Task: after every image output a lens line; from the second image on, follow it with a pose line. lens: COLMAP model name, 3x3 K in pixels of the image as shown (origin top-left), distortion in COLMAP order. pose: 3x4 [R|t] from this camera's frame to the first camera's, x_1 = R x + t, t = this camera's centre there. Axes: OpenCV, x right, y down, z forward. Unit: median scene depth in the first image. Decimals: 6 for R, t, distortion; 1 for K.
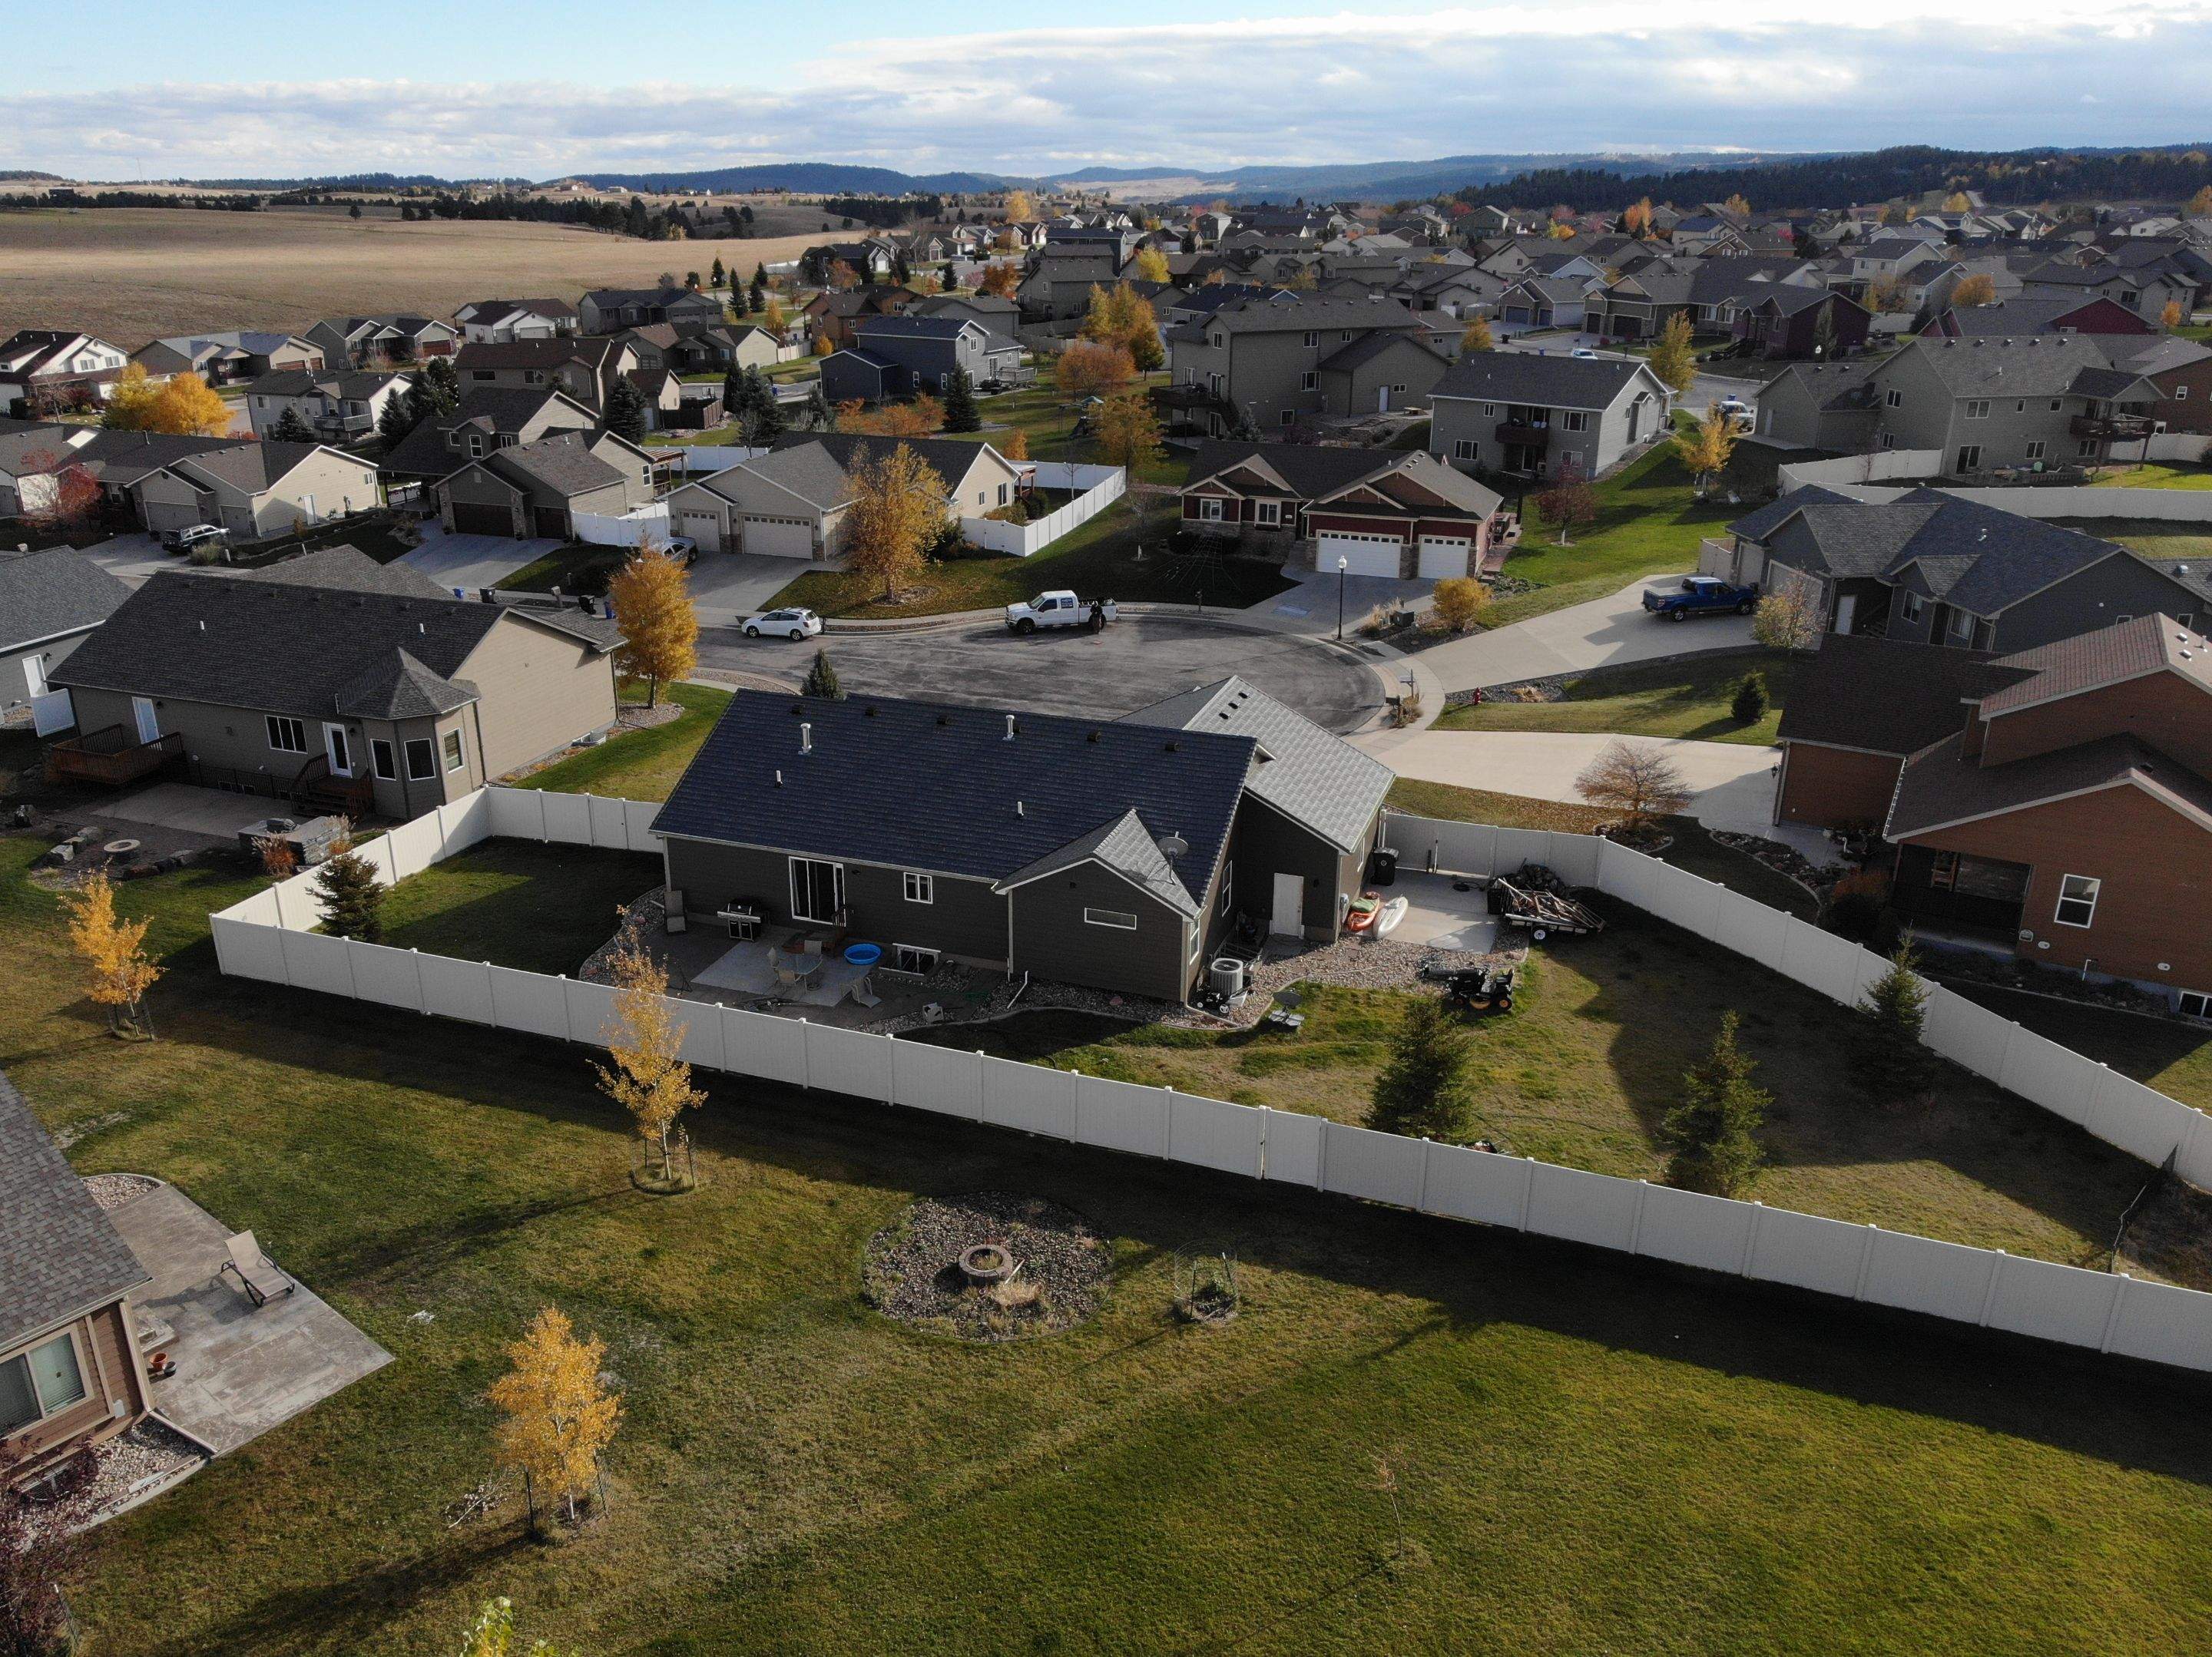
lens RADIAL K [[1677.4, 0, 1091.8], [0, 1677.4, 824.1], [0, 0, 1]] dist [-0.017373, 0.003824]
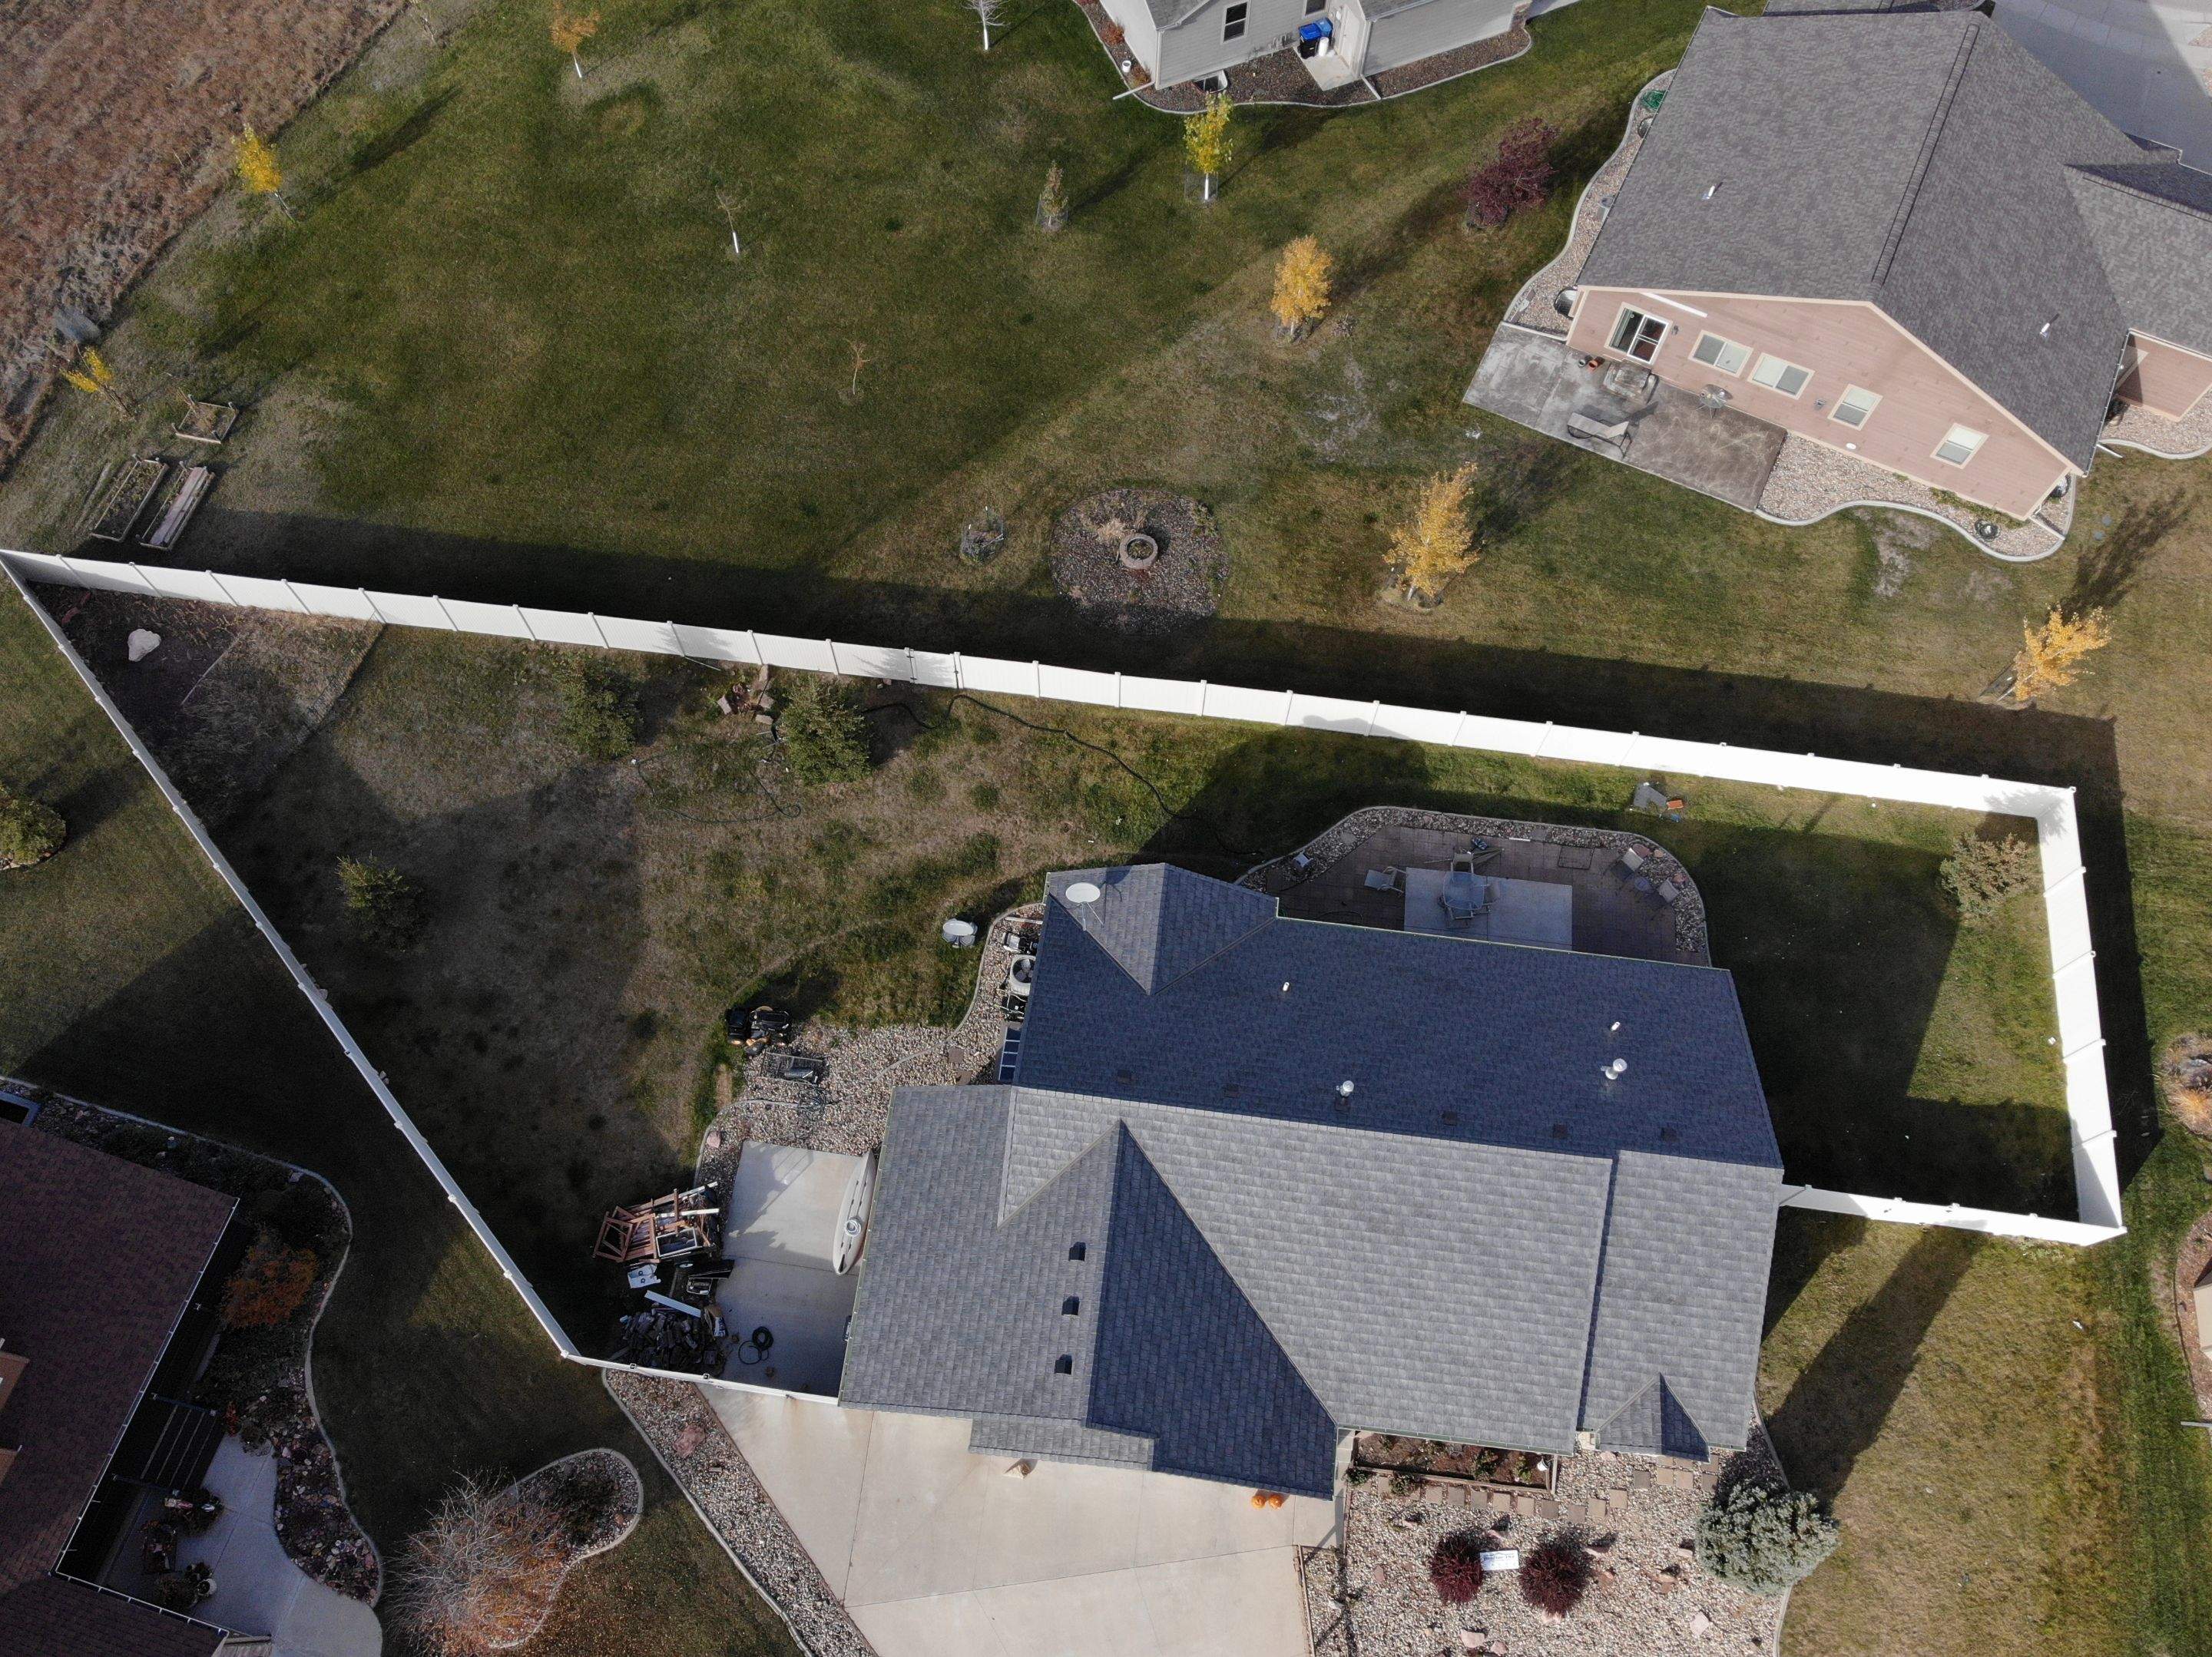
lens RADIAL K [[1677.4, 0, 1091.8], [0, 1677.4, 824.1], [0, 0, 1]] dist [-0.017373, 0.003824]
pose [[-0.976654, 0.192007, -0.096336, 0.069746], [-0.085778, 0.062582, 0.994347, -0.501764], [0.196951, 0.979396, -0.044651, 0.564258]]
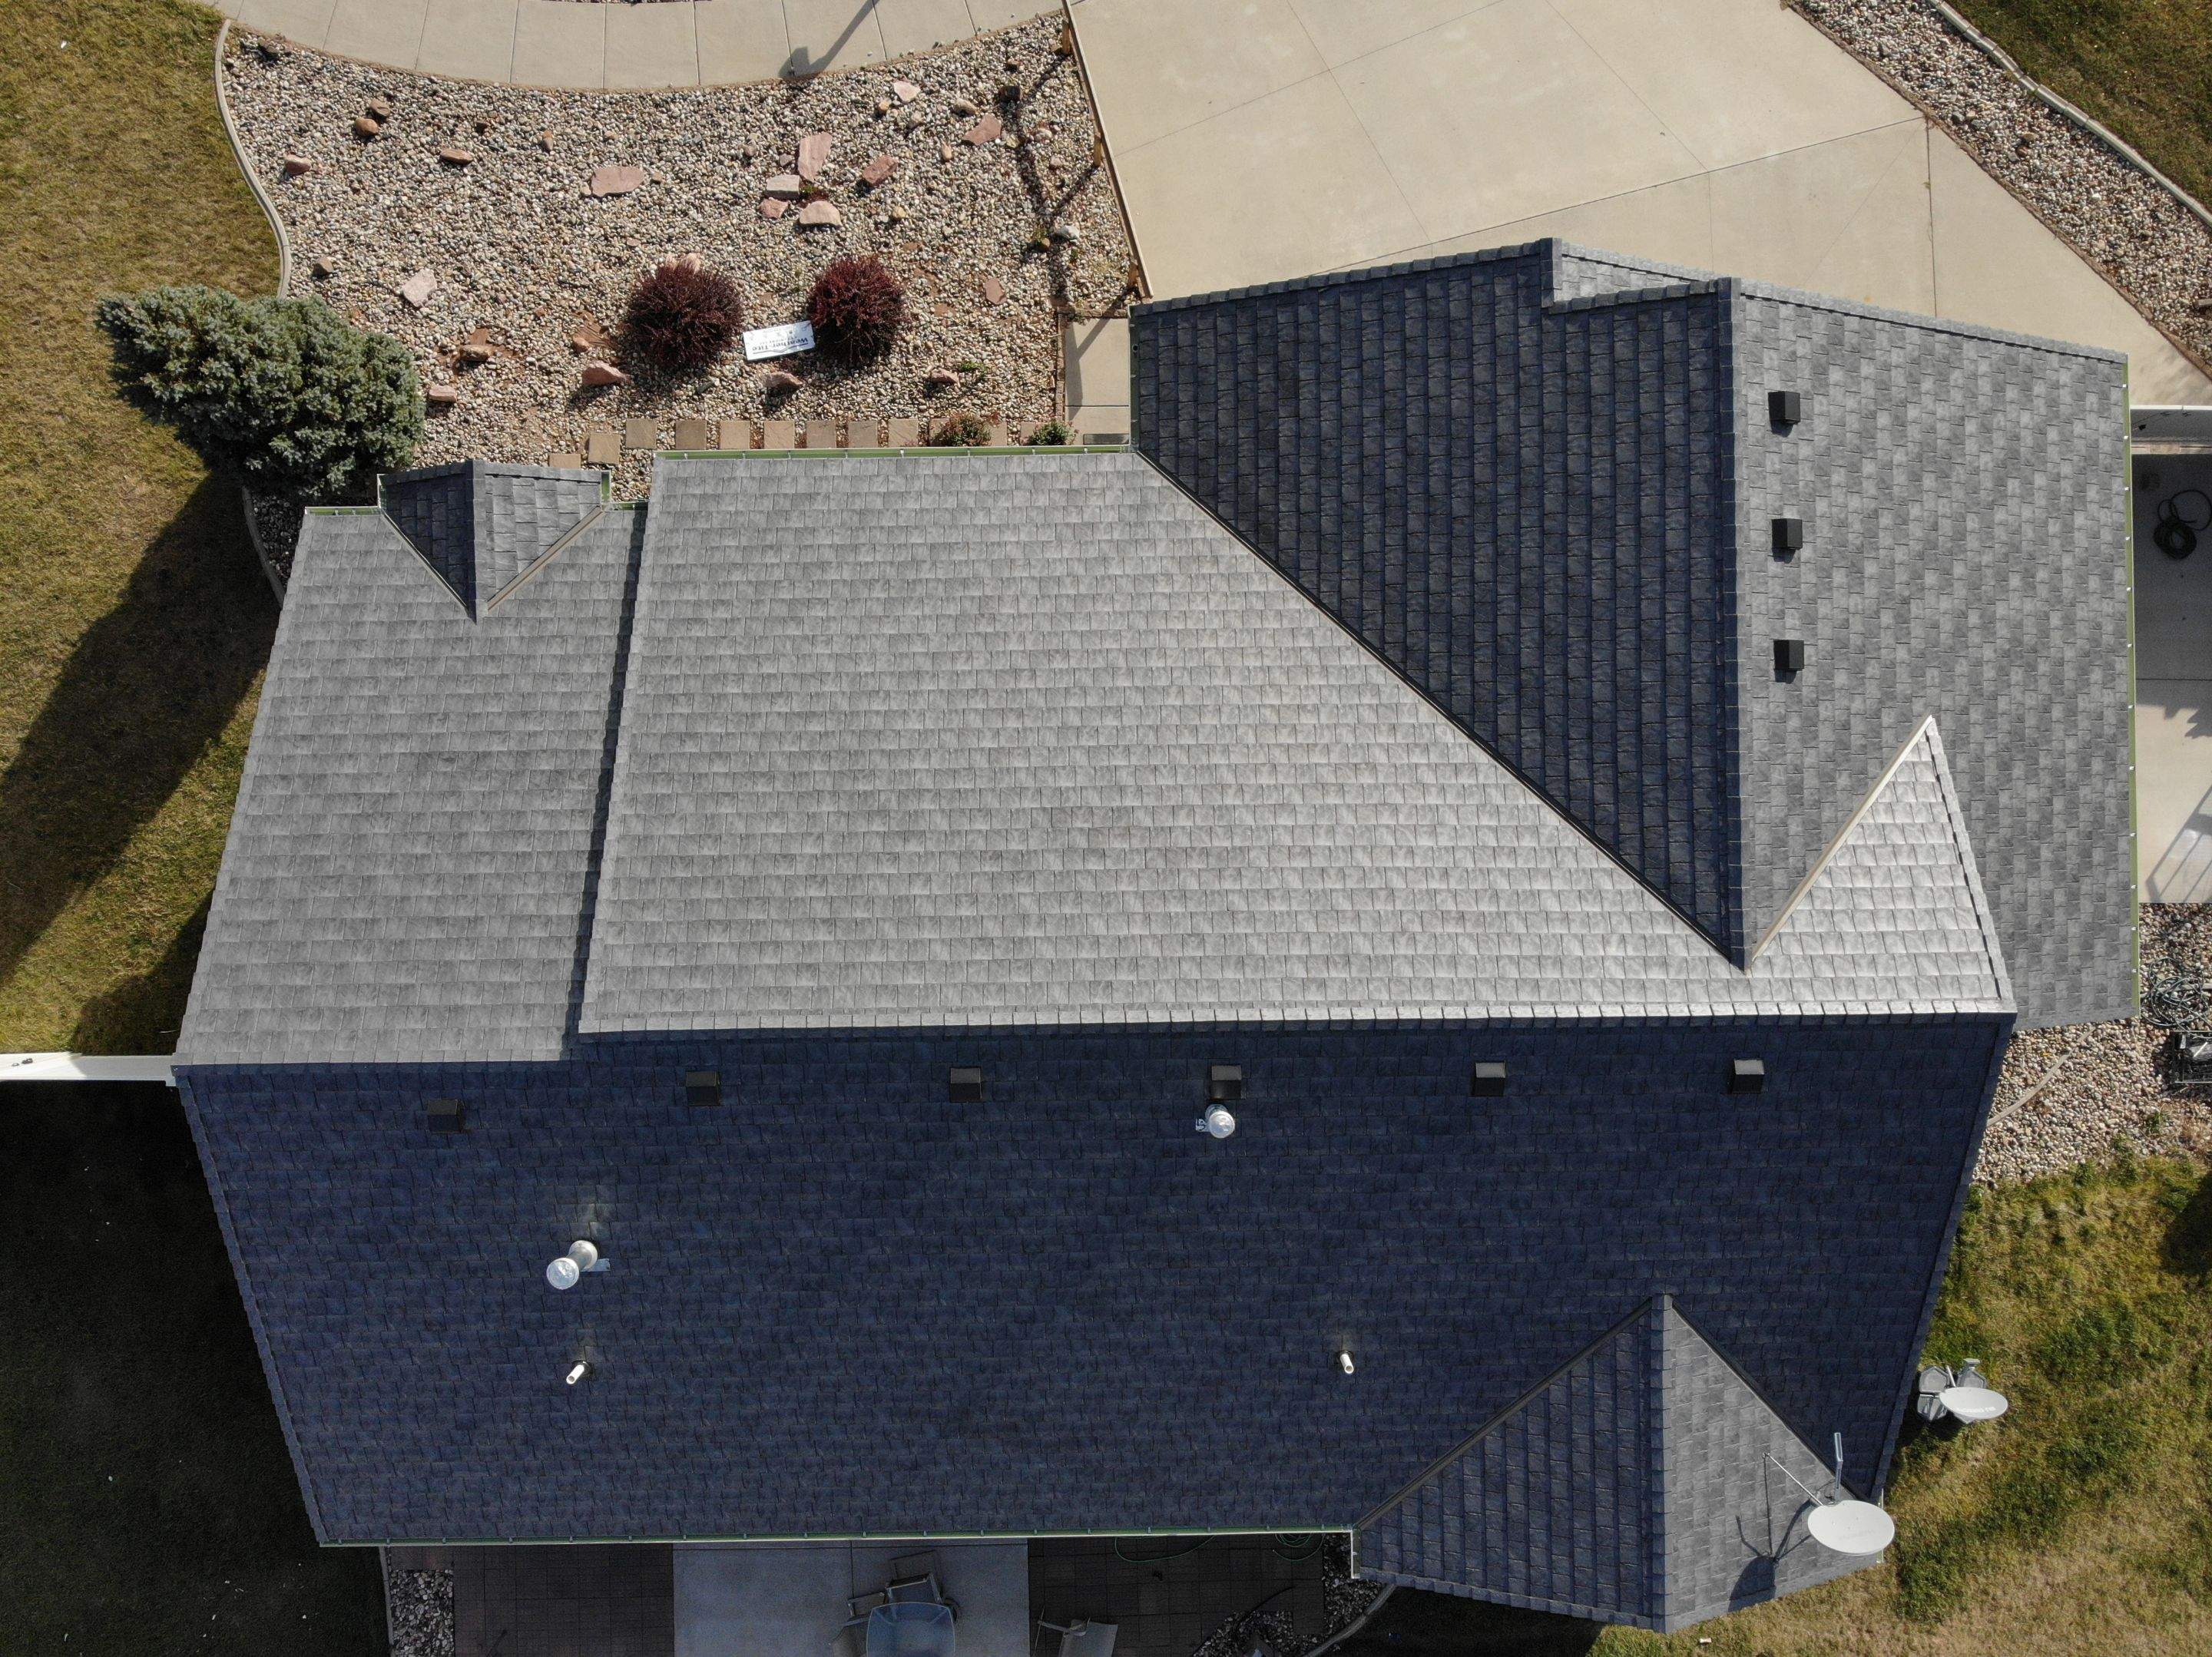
lens RADIAL K [[1677.4, 0, 1091.8], [0, 1677.4, 824.1], [0, 0, 1]] dist [-0.017373, 0.003824]
pose [[0.938748, -0.344513, 0.007903, -0.034443], [0.116349, 0.338454, 0.933762, -0.231907], [-0.324368, -0.875648, 0.357807, 0.595248]]
